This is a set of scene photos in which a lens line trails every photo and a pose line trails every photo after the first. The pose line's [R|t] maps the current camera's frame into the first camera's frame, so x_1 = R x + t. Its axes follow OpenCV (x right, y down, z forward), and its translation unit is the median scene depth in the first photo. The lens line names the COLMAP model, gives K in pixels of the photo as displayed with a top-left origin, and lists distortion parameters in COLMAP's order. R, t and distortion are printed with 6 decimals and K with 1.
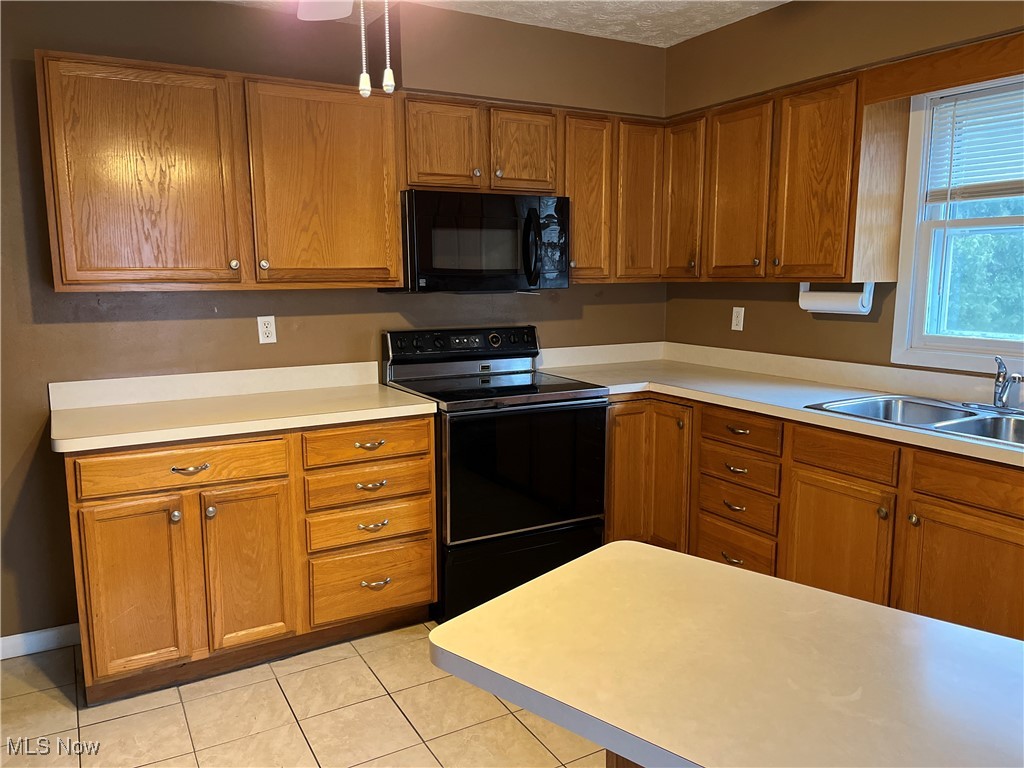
lens RADIAL K [[770.5, 0, 510.8], [0, 770.5, 383.1], [0, 0, 1]] dist [0.069747, -0.080946]
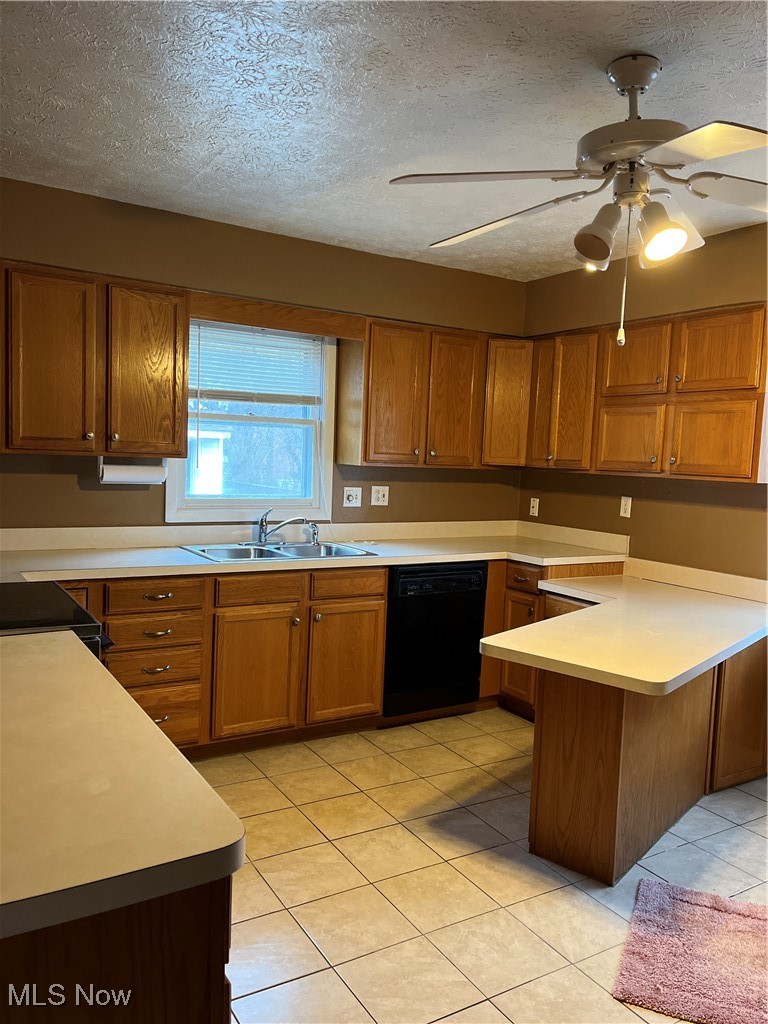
lens RADIAL K [[770.5, 0, 381.3], [0, 770.5, 516.9], [0, 0, 1]] dist [0.069747, -0.080946]
pose [[-0.029553, -0.073807, 0.996835, -0.768486], [0.107487, 0.991253, 0.076581, -0.095281], [-0.993767, 0.109410, -0.021361, 0.709940]]
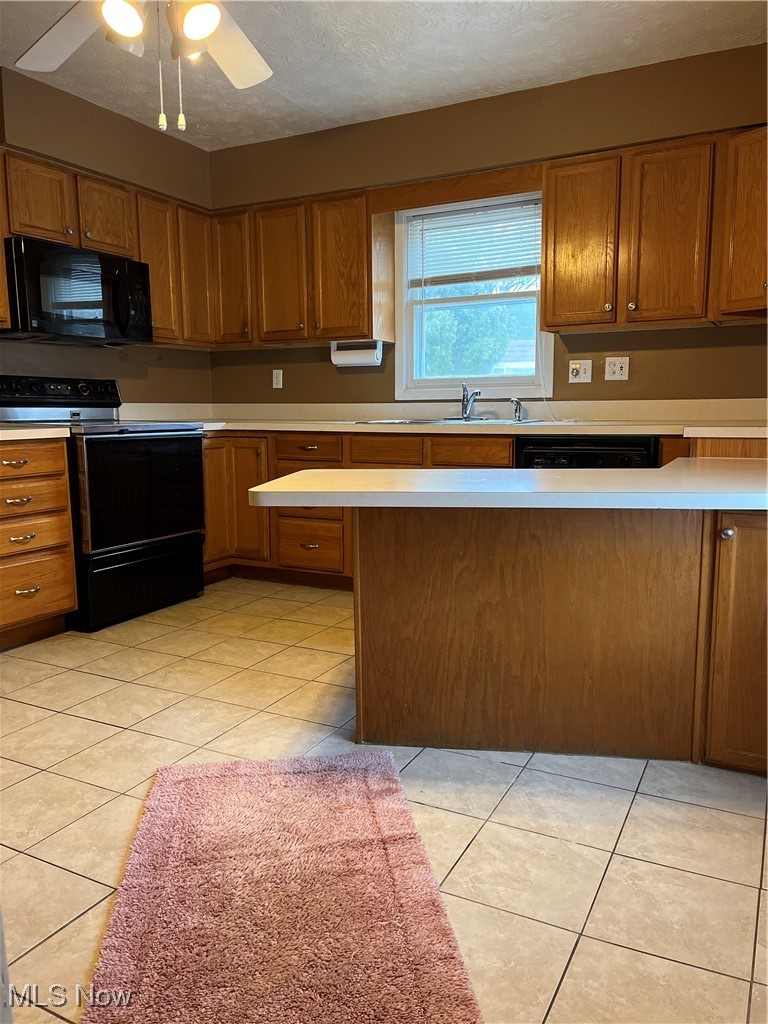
lens RADIAL K [[770.5, 0, 388.5], [0, 770.5, 514.1], [0, 0, 1]] dist [0.069747, -0.080946]
pose [[0.841085, -0.077964, 0.535255, -0.313665], [0.081632, 0.996520, 0.016875, 0.165066], [-0.534707, 0.029500, 0.844522, -0.199543]]
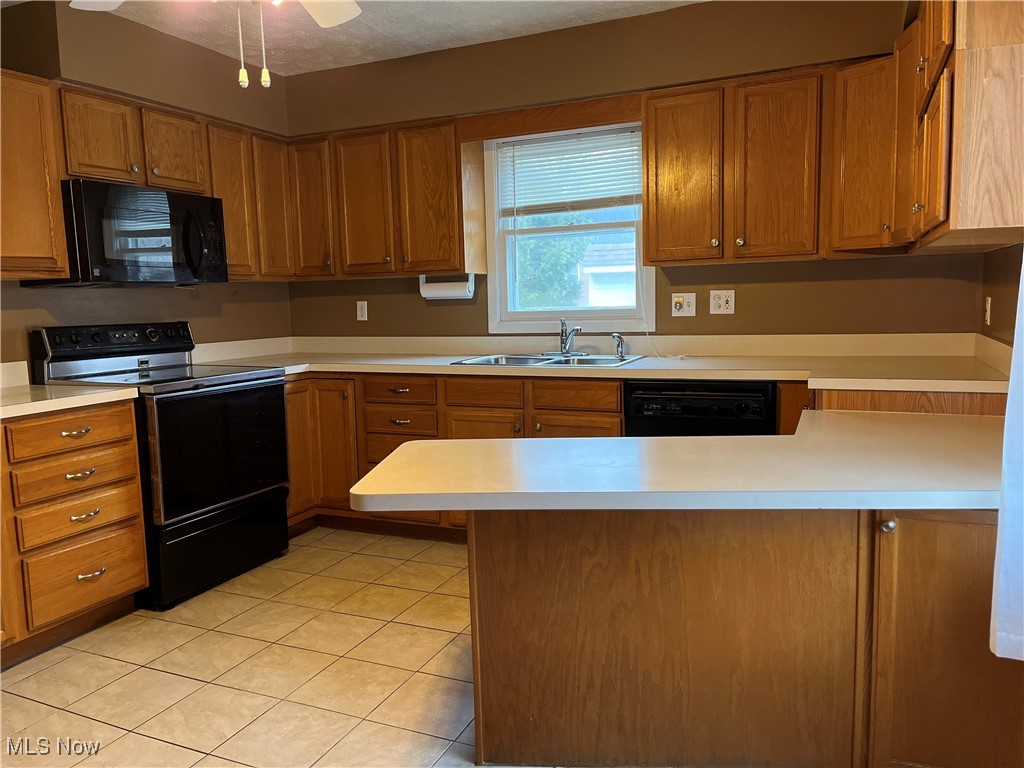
lens RADIAL K [[770.5, 0, 506.6], [0, 770.5, 385.7], [0, 0, 1]] dist [0.069747, -0.080946]
pose [[0.808192, -0.084505, 0.582825, -0.293509], [0.107999, 0.994135, -0.005618, 0.079389], [-0.578932, 0.067485, 0.812578, -0.115923]]
